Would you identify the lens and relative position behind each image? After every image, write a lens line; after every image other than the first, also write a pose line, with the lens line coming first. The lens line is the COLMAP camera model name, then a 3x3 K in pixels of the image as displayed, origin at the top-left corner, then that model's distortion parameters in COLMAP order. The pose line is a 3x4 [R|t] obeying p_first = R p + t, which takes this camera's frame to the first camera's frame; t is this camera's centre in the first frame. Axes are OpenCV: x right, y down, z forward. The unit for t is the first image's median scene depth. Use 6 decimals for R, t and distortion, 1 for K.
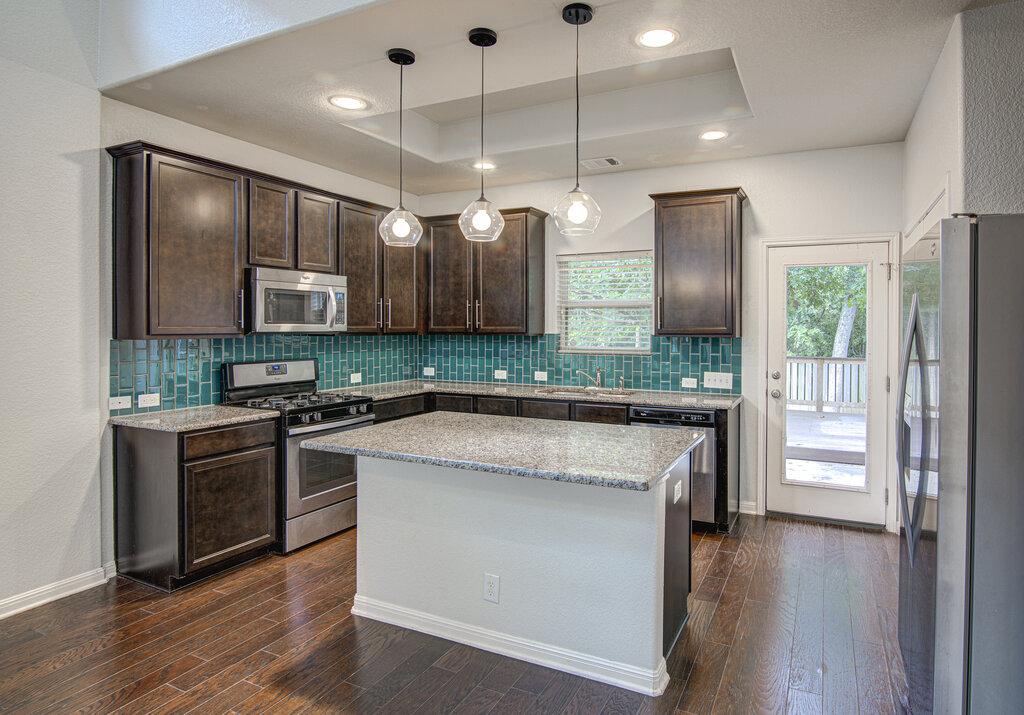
lens RADIAL K [[581.4, 0, 556.8], [0, 581.4, 334.6], [0, 0, 1]] dist [-0.021587, 0.001844]
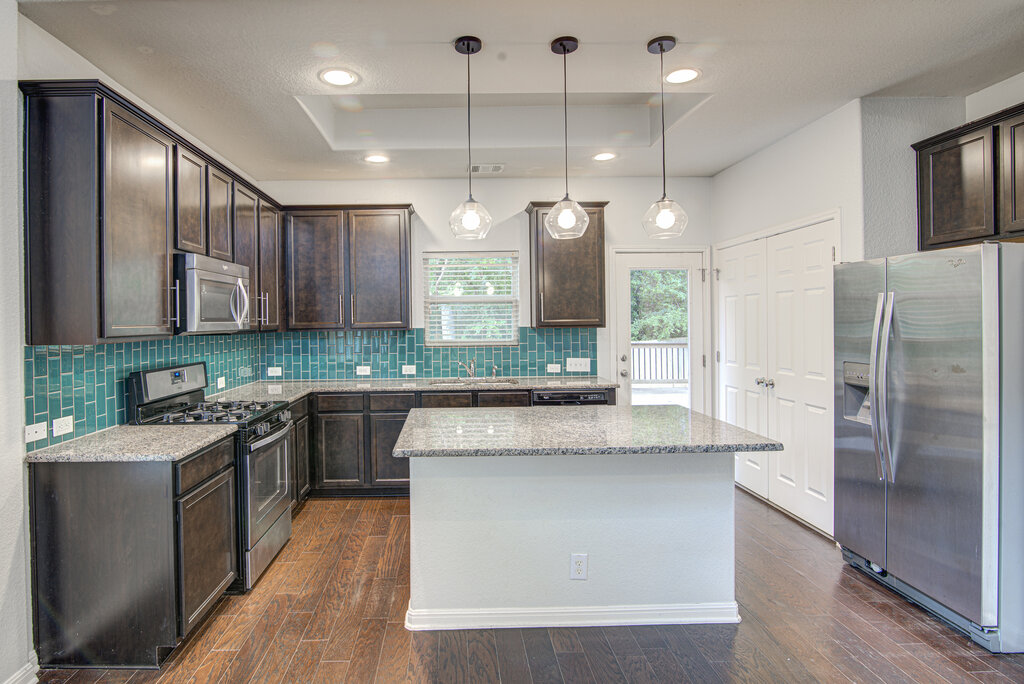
lens RADIAL K [[547.7, 0, 453.9], [0, 547.7, 325.0], [0, 0, 1]] dist [-0.019376, -0.000964]
pose [[0.902894, -0.017107, 0.429522, -0.466723], [0.020208, 0.999792, -0.002659, -0.003796], [-0.429388, 0.011080, 0.903052, 0.122110]]
